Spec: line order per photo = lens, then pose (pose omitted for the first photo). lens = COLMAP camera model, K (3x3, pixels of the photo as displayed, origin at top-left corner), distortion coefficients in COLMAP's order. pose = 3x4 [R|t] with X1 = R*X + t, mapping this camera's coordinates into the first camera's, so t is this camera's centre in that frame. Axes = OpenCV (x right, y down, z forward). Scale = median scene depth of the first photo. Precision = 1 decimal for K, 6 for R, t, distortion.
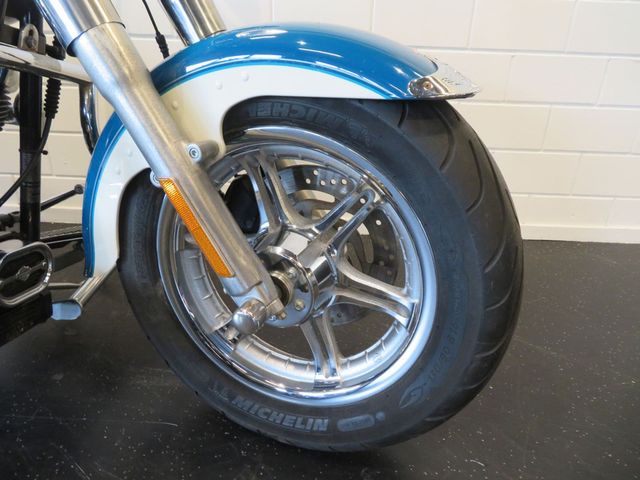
lens RADIAL K [[475.8, 0, 330.5], [0, 475.8, 241.1], [0, 0, 1]] dist [0.008224, 0.002753]
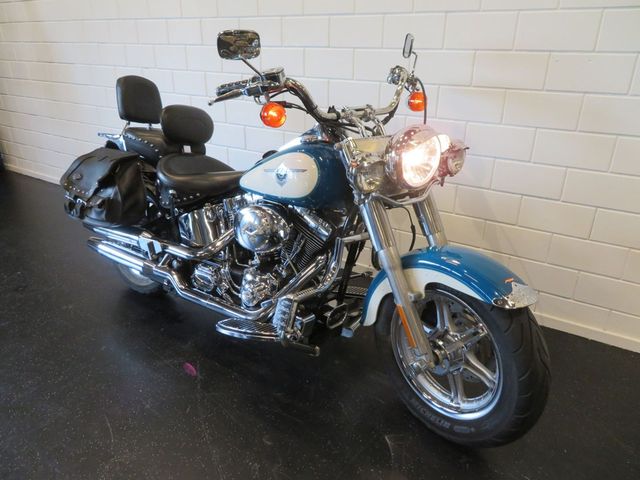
lens RADIAL K [[475.8, 0, 330.5], [0, 475.8, 241.1], [0, 0, 1]] dist [0.008224, 0.002753]
pose [[0.859709, 0.184986, -0.476111, 0.395856], [-0.200978, 0.979437, 0.017641, -0.346382], [0.469584, 0.080521, 0.879208, -1.166942]]
